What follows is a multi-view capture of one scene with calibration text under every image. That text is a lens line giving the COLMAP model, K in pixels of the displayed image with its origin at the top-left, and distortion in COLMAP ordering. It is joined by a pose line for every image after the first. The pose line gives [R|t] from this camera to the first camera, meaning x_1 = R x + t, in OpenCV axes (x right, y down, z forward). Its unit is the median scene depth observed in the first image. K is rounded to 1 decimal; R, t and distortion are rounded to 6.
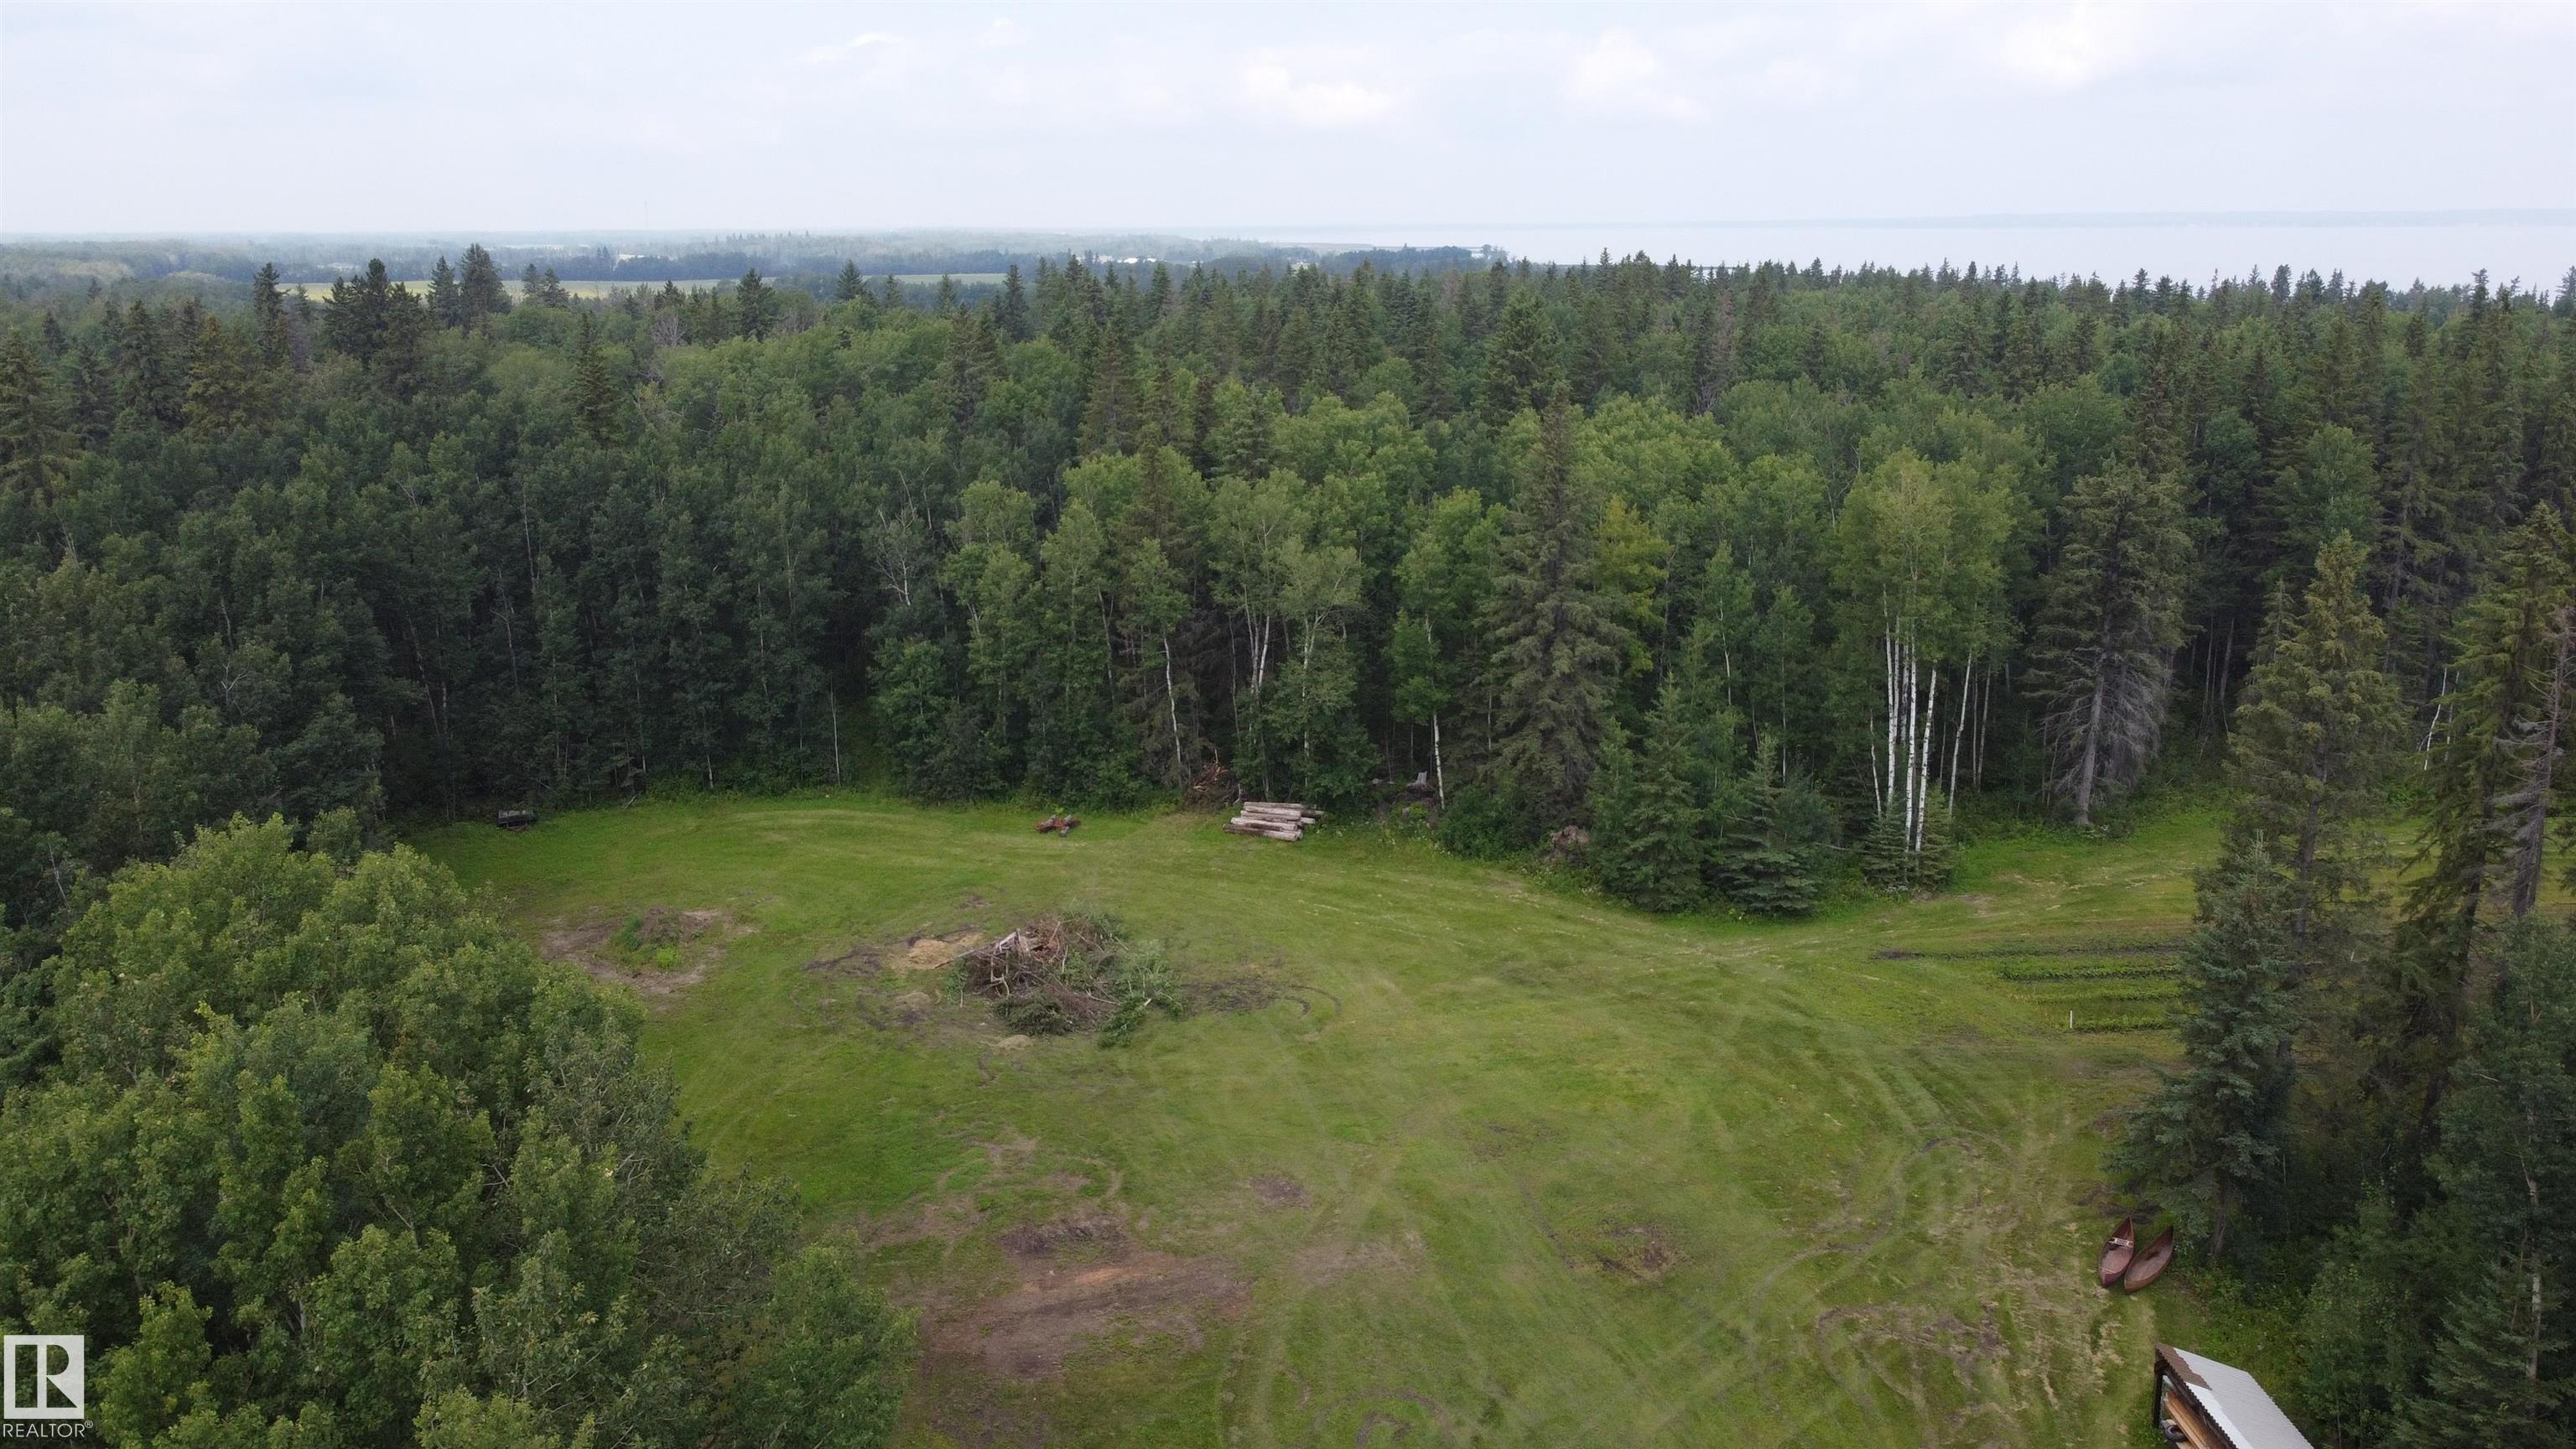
lens RADIAL K [[1959.9, 0, 1273.8], [0, 1959.9, 712.4], [0, 0, 1]] dist [0.000299, -0.005086]
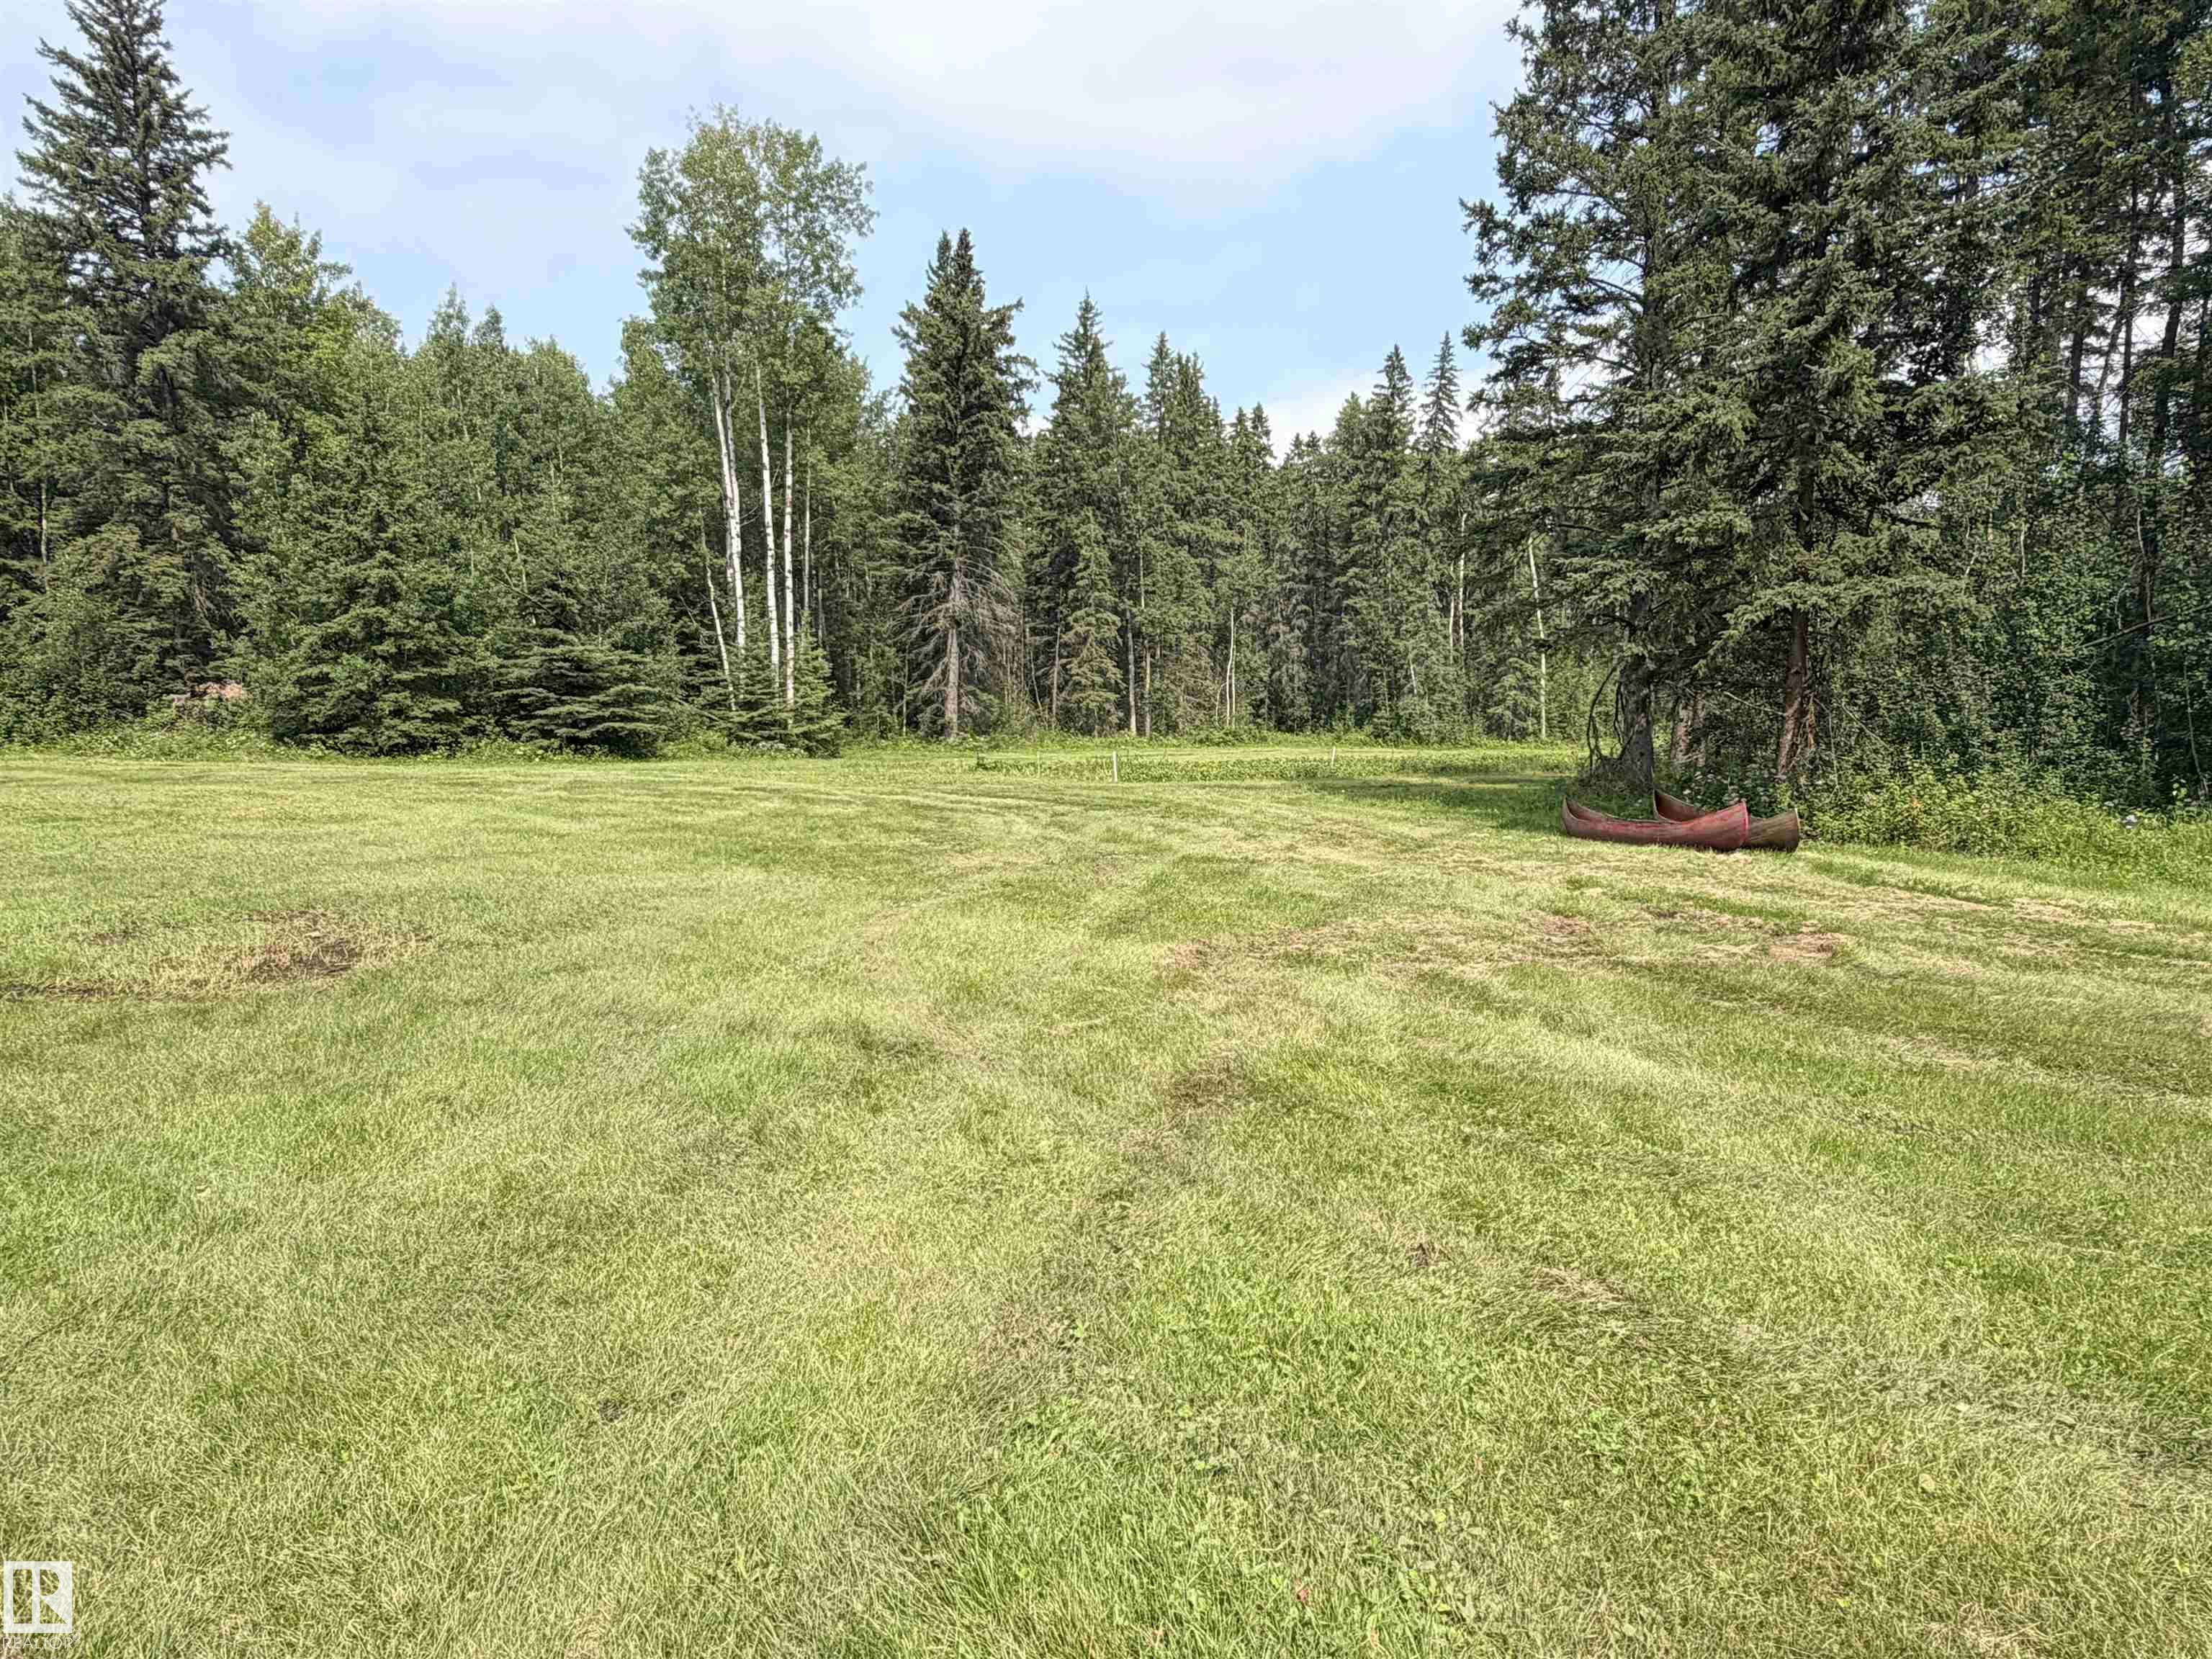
lens RADIAL K [[1443.1, 0, 1105.7], [0, 1443.1, 824.7], [0, 0, 1]] dist [0.004182, 0.001452]
pose [[0.801736, -0.044290, 0.596035, 0.113253], [0.142328, 0.982710, -0.118424, 0.193637], [-0.580485, 0.179777, 0.794177, 0.547328]]
